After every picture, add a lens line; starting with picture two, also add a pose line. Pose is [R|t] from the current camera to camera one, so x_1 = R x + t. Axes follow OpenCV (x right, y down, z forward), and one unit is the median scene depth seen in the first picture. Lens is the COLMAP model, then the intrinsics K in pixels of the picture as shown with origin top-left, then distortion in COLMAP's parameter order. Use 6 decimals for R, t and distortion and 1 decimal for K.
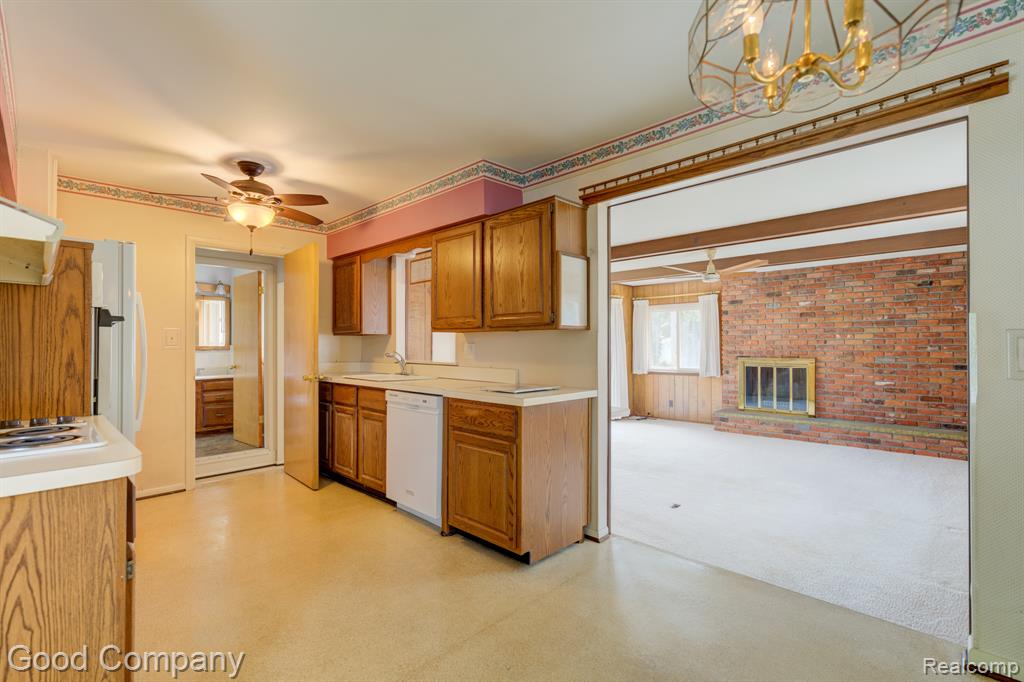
lens RADIAL K [[468.5, 0, 508.2], [0, 468.5, 341.4], [0, 0, 1]] dist [-0.017376, 0.009446]
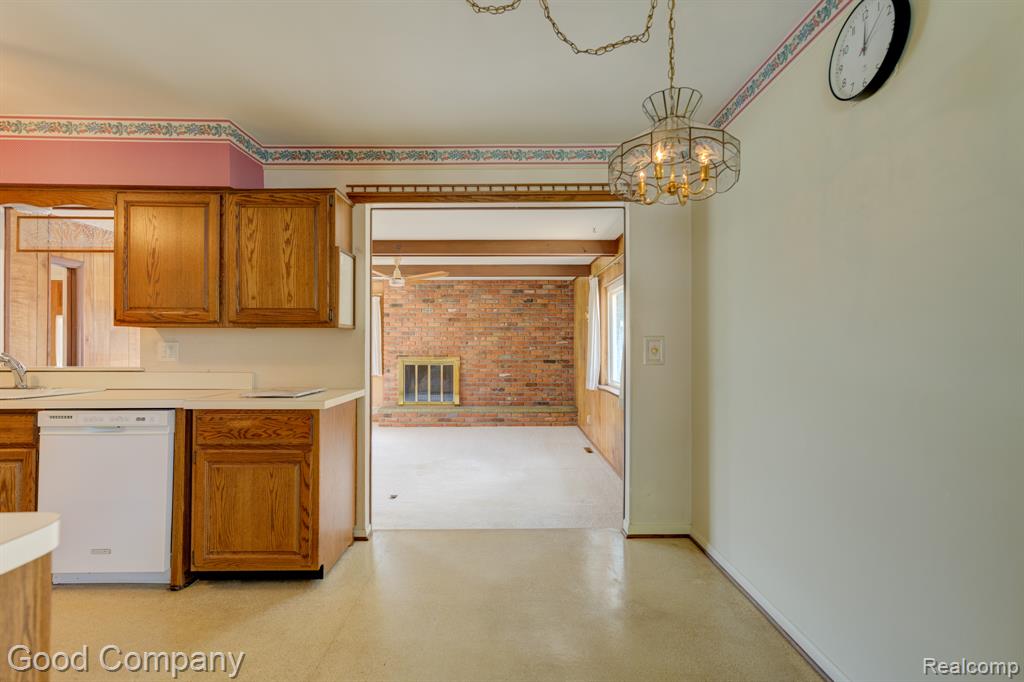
lens RADIAL K [[493.5, 0, 509.9], [0, 493.5, 340.7], [0, 0, 1]] dist [-0.004251, 0.007322]
pose [[0.703057, 0.009141, 0.711075, -0.246636], [-0.007375, 0.999957, -0.005562, 0.002312], [-0.711095, -0.001333, 0.703095, 0.023263]]
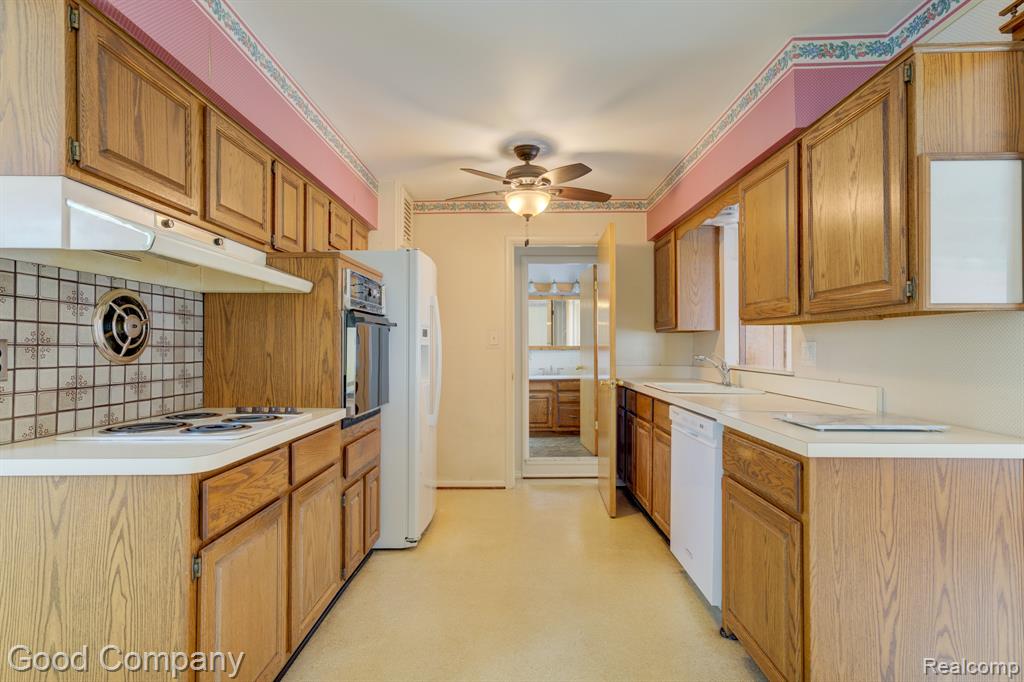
lens RADIAL K [[531.1, 0, 511.9], [0, 531.1, 339.2], [0, 0, 1]] dist [0.000089, 0.008632]
pose [[0.700450, -0.007782, -0.713659, 0.139077], [0.005281, 0.999970, -0.005720, 0.002742], [0.713682, 0.000238, 0.700470, 0.196319]]
